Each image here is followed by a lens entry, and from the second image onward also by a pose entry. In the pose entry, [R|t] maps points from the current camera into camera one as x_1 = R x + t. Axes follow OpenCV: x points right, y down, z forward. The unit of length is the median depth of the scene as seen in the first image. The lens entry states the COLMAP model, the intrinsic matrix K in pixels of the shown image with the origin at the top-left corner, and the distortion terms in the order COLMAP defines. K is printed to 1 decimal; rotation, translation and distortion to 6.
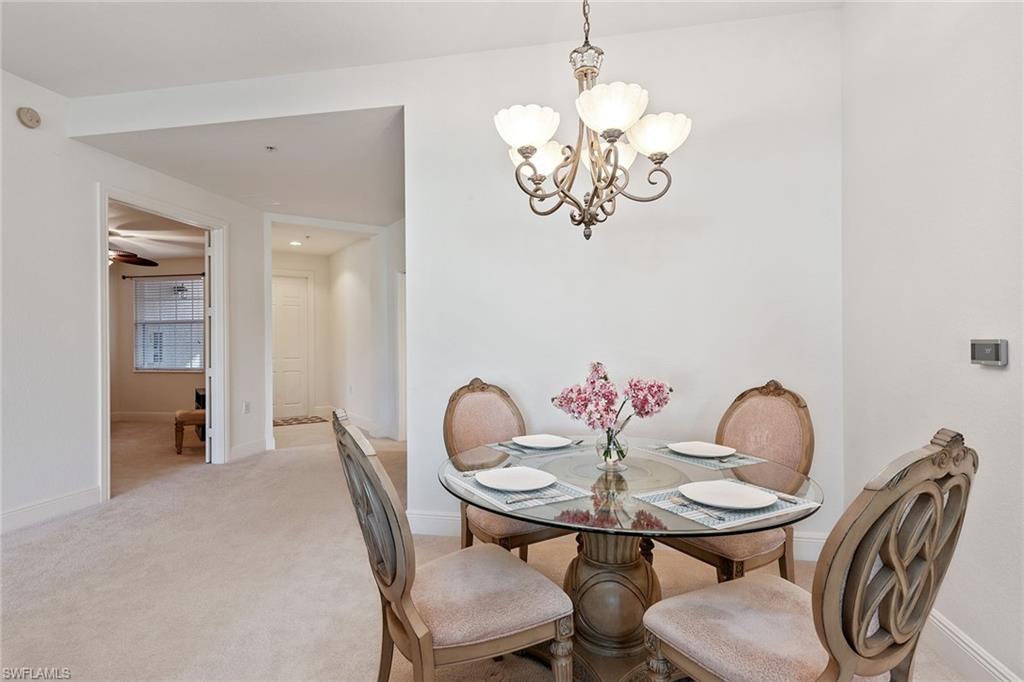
lens RADIAL K [[541.9, 0, 512.0], [0, 541.9, 341.0], [0, 0, 1]] dist [0.000500, -0.000189]
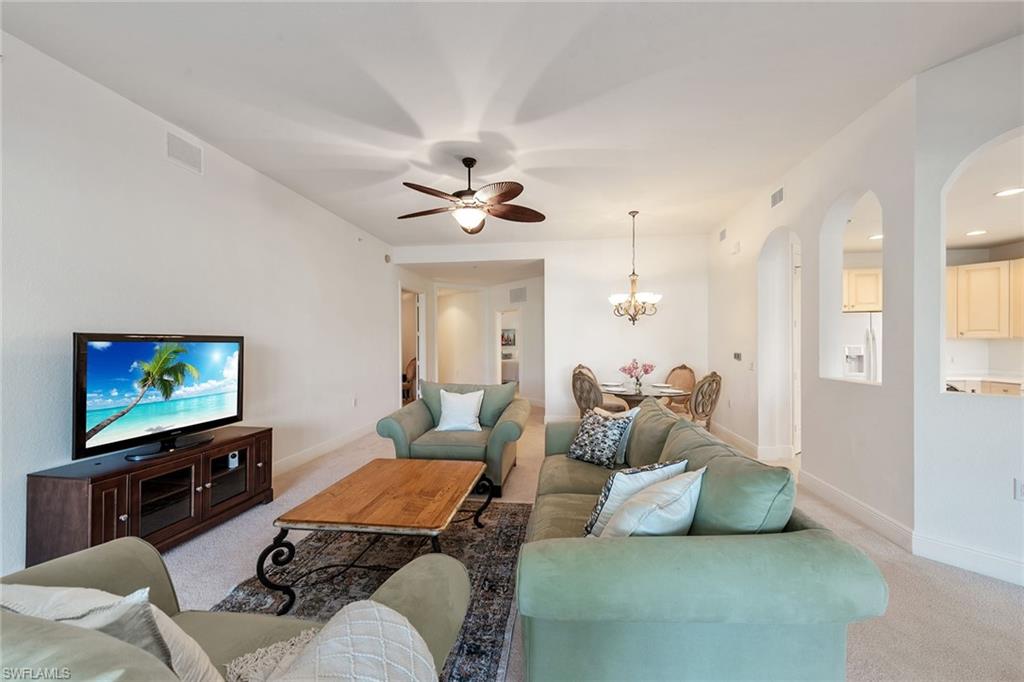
lens RADIAL K [[413.3, 0, 512.0], [0, 413.3, 341.0], [0, 0, 1]] dist [0.000103, -0.000003]
pose [[0.998795, 0.001412, 0.049056, -0.742862], [-0.001517, 0.999997, 0.002107, -0.076912], [-0.049052, -0.002179, 0.998794, -1.589826]]
